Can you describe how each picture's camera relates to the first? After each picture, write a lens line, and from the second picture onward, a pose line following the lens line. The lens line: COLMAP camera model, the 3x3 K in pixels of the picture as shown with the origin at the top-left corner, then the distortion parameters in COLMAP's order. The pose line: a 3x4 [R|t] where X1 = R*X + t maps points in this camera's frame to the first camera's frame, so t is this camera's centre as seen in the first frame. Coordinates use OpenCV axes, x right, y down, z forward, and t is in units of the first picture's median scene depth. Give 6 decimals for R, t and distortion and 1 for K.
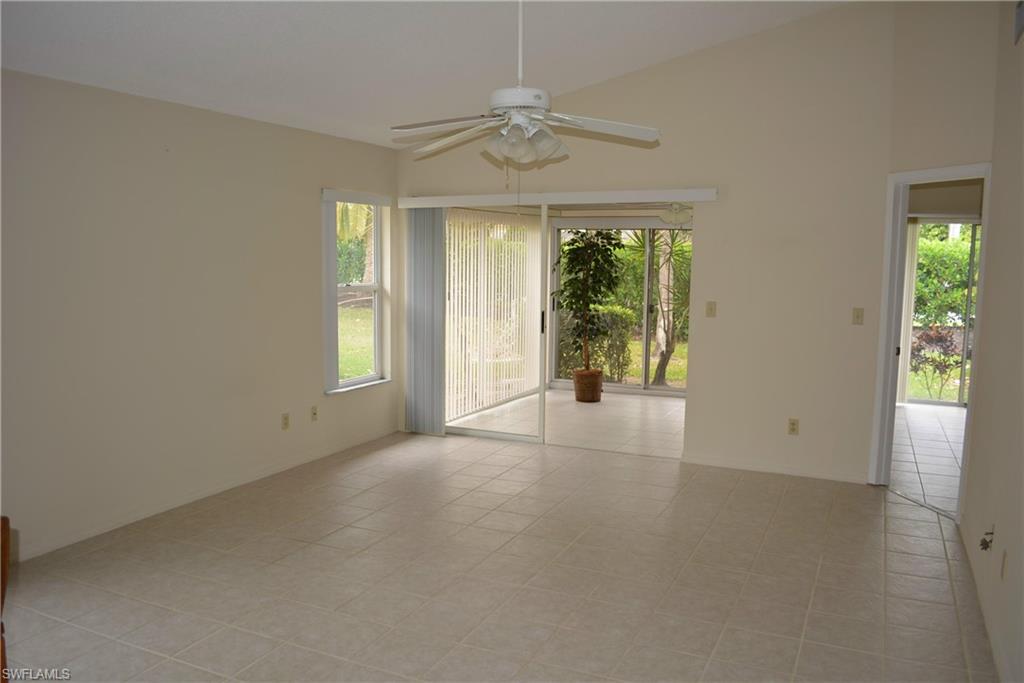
lens RADIAL K [[785.8, 0, 512.0], [0, 785.8, 341.5], [0, 0, 1]] dist [-0.136686, 0.002049]
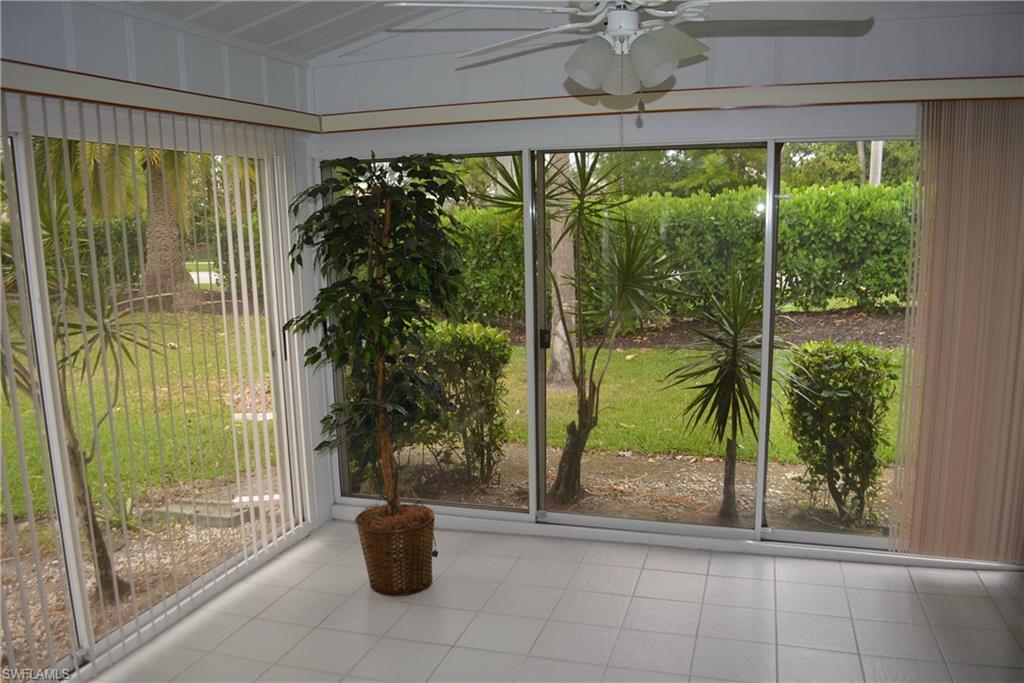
lens RADIAL K [[785.8, 0, 512.0], [0, 785.8, 341.5], [0, 0, 1]] dist [-0.136686, 0.002049]
pose [[0.989021, -0.054663, 0.137297, 0.096841], [0.049242, 0.997879, 0.042574, -0.057163], [-0.139333, -0.035346, 0.989615, 0.549611]]
